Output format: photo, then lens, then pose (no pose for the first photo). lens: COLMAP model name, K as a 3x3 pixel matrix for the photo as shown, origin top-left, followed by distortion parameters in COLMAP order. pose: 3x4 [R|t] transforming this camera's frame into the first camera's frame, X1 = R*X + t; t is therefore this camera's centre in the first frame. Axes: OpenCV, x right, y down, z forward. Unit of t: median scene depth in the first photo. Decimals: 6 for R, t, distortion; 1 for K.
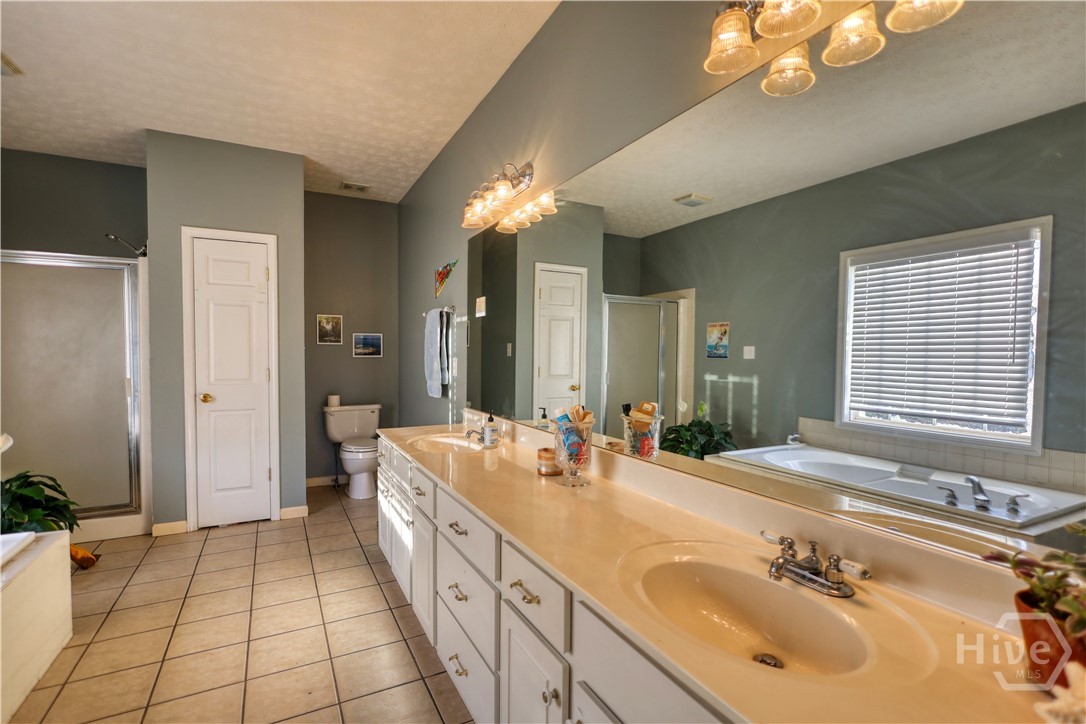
lens RADIAL K [[503.7, 0, 527.0], [0, 503.7, 370.7], [0, 0, 1]] dist [-0.002570, 0.000222]
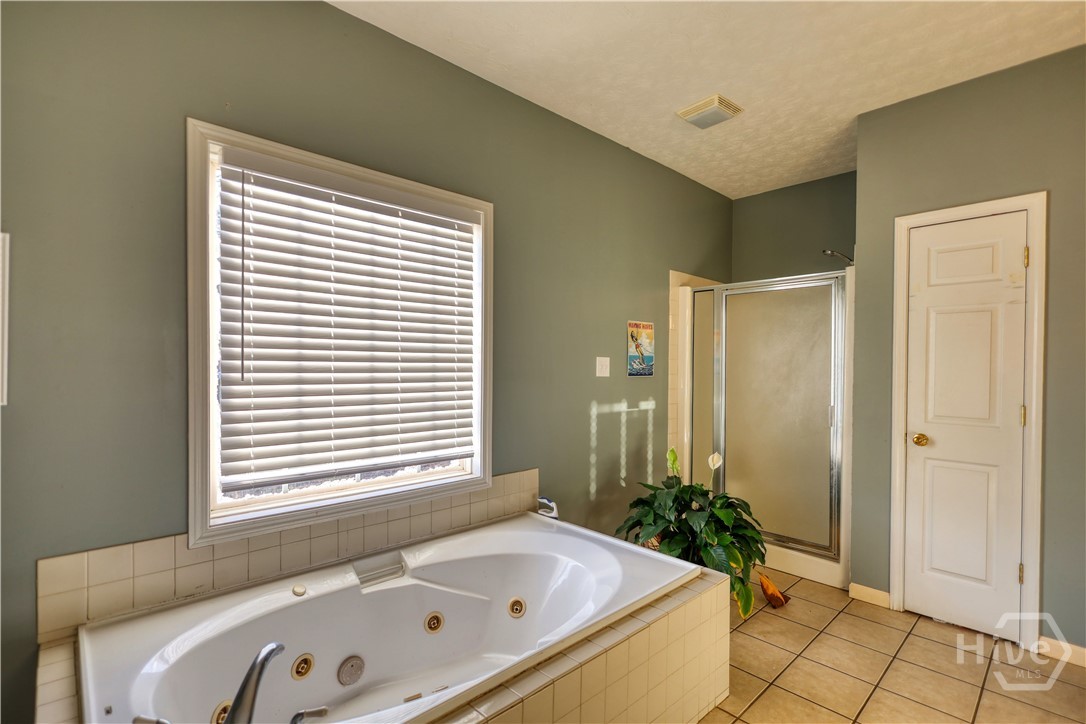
lens RADIAL K [[503.7, 0, 549.1], [0, 503.7, 369.4], [0, 0, 1]] dist [-0.002570, 0.000222]
pose [[0.294898, 0.004524, -0.955518, -0.089973], [-0.043004, 0.999038, -0.008542, -0.019564], [0.954561, 0.043610, 0.294809, 0.252887]]
